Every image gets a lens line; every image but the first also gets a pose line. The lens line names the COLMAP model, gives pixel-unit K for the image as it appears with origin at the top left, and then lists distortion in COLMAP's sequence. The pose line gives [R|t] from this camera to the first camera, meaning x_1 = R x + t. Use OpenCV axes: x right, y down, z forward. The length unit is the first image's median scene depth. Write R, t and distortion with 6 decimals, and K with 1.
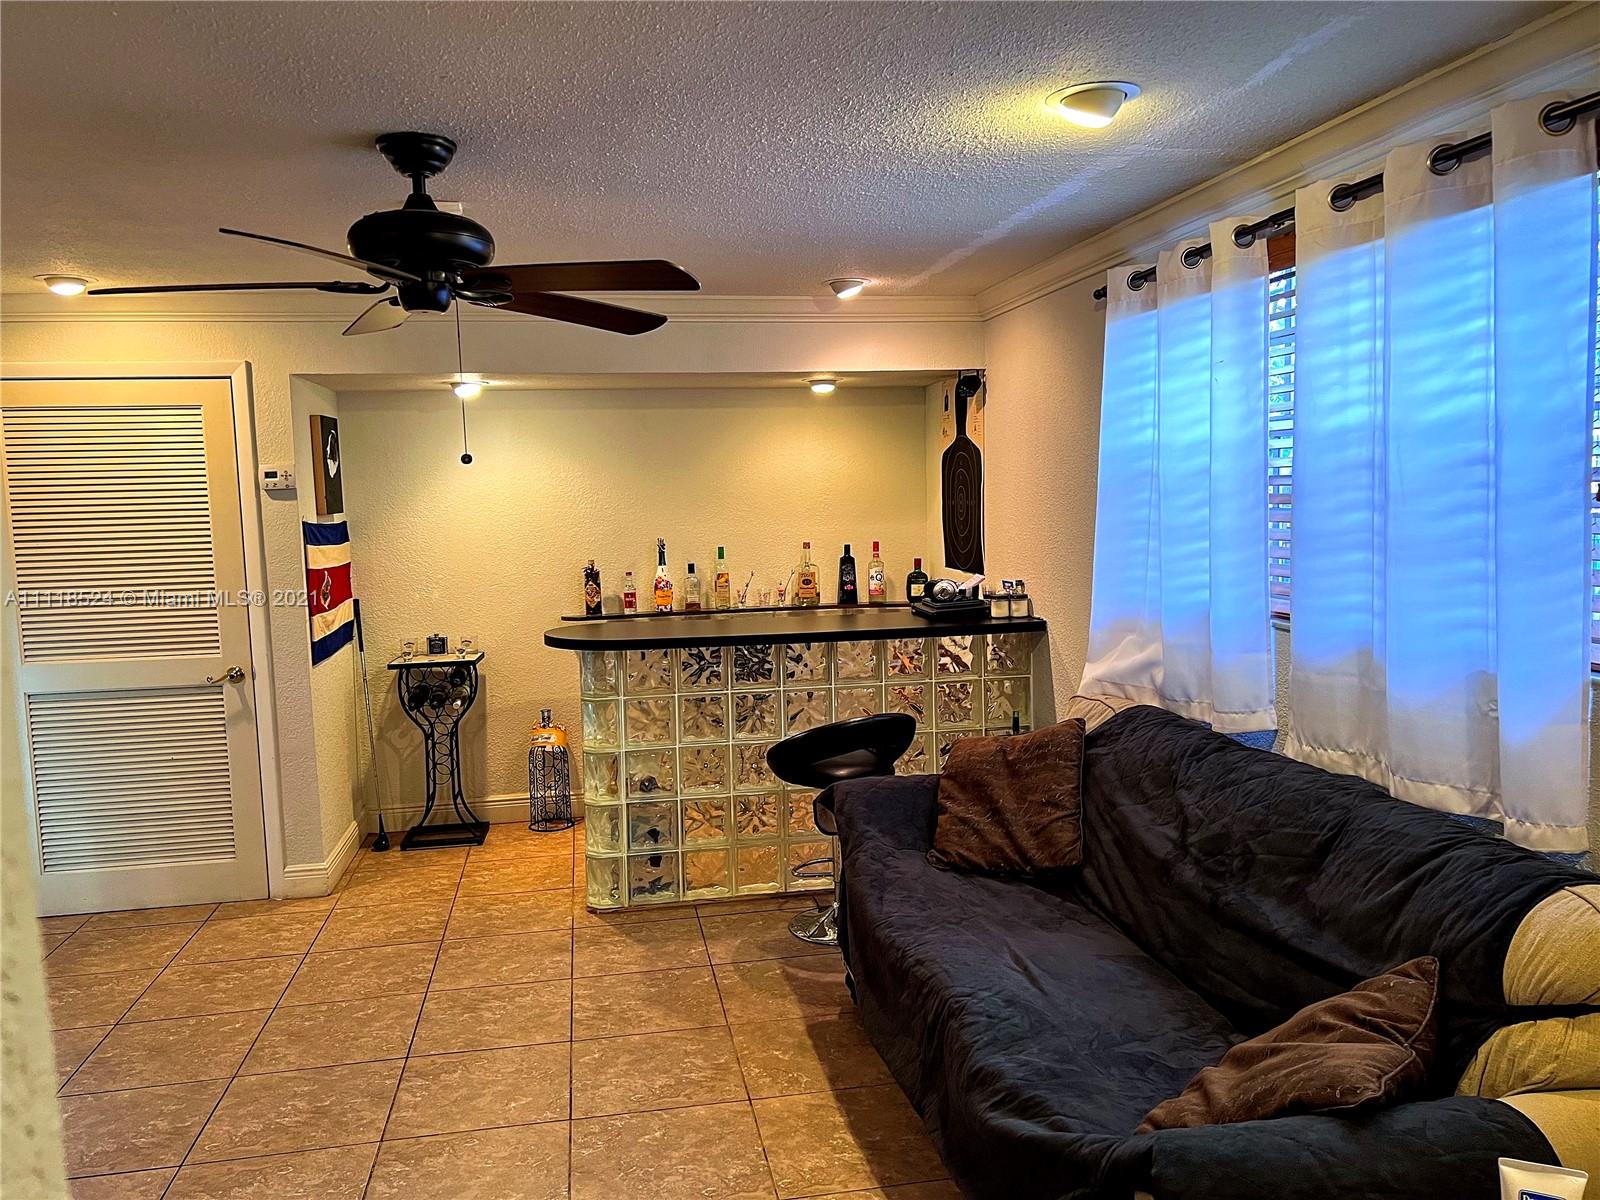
lens RADIAL K [[1213.9, 0, 801.7], [0, 1213.9, 601.7], [0, 0, 1]] dist [0.016674, -0.017815]
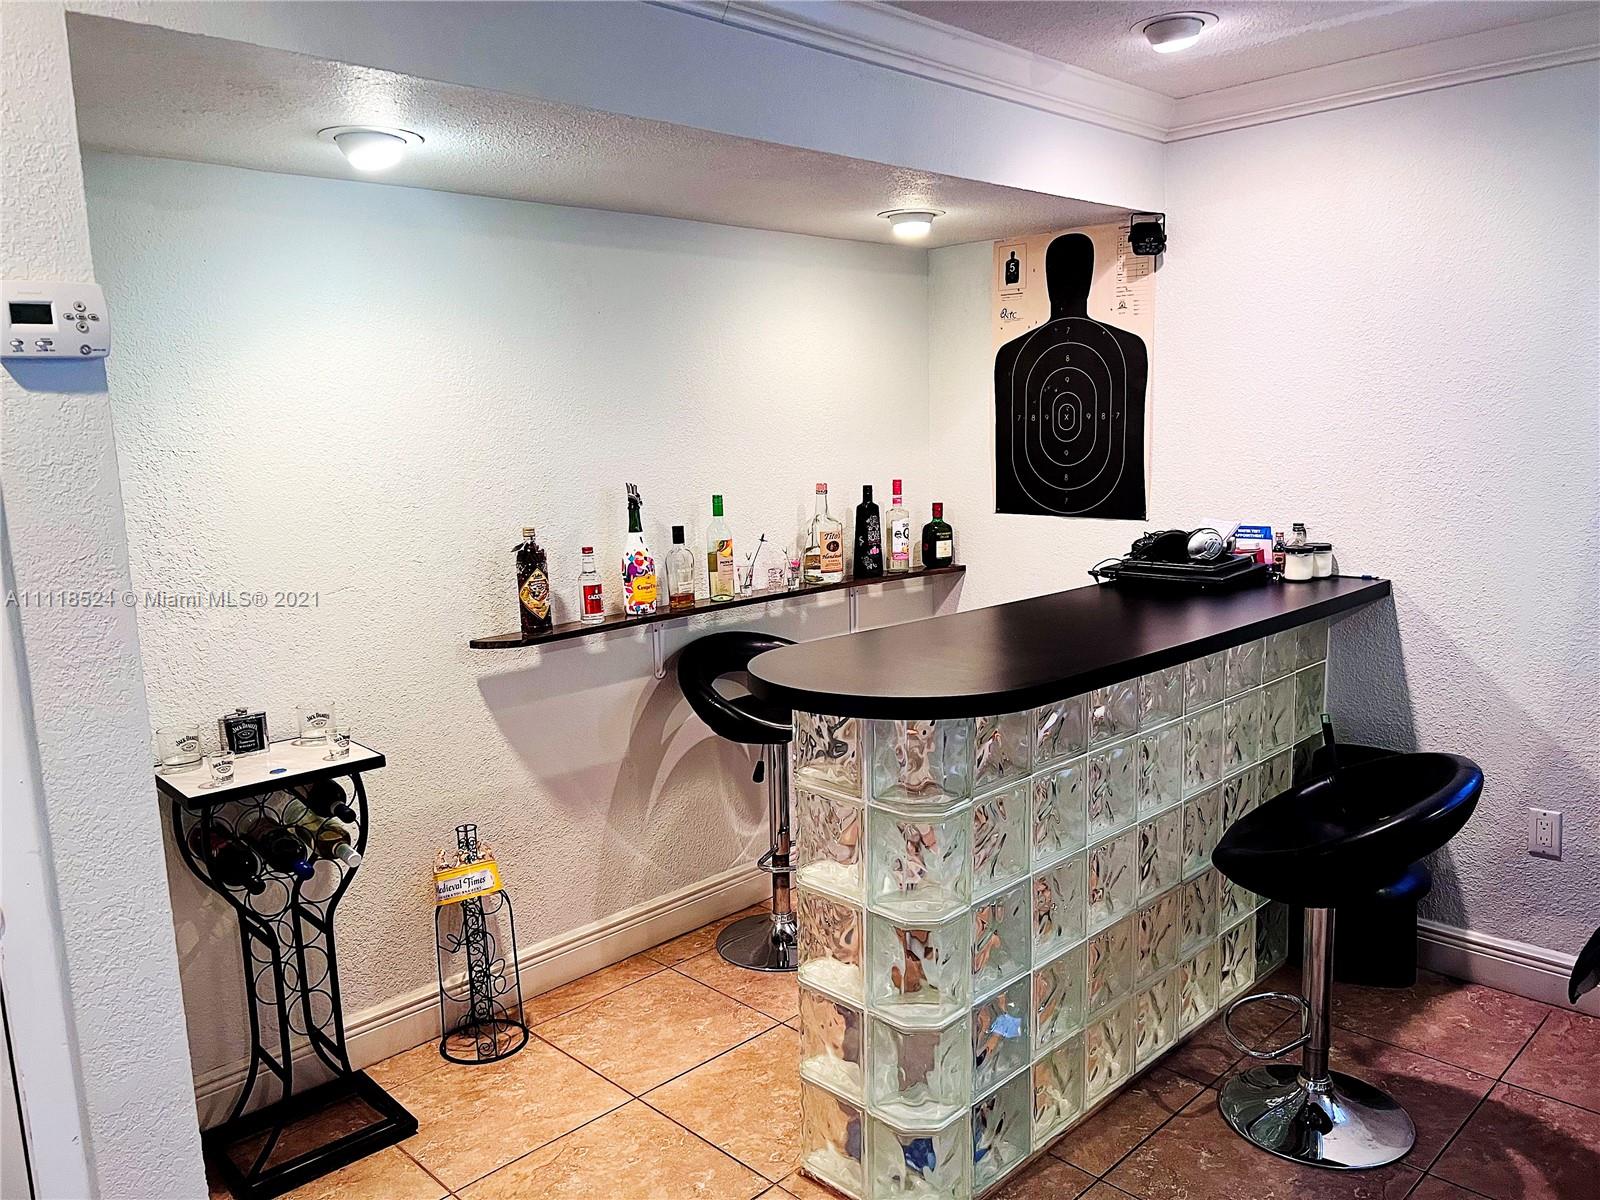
lens RADIAL K [[1213.9, 0, 799.3], [0, 1213.9, 598.5], [0, 0, 1]] dist [0.016674, -0.017815]
pose [[0.824905, -0.083228, 0.559111, -0.372298], [0.061008, 0.996432, 0.058315, -0.027699], [-0.561970, -0.013994, 0.827039, 0.498630]]
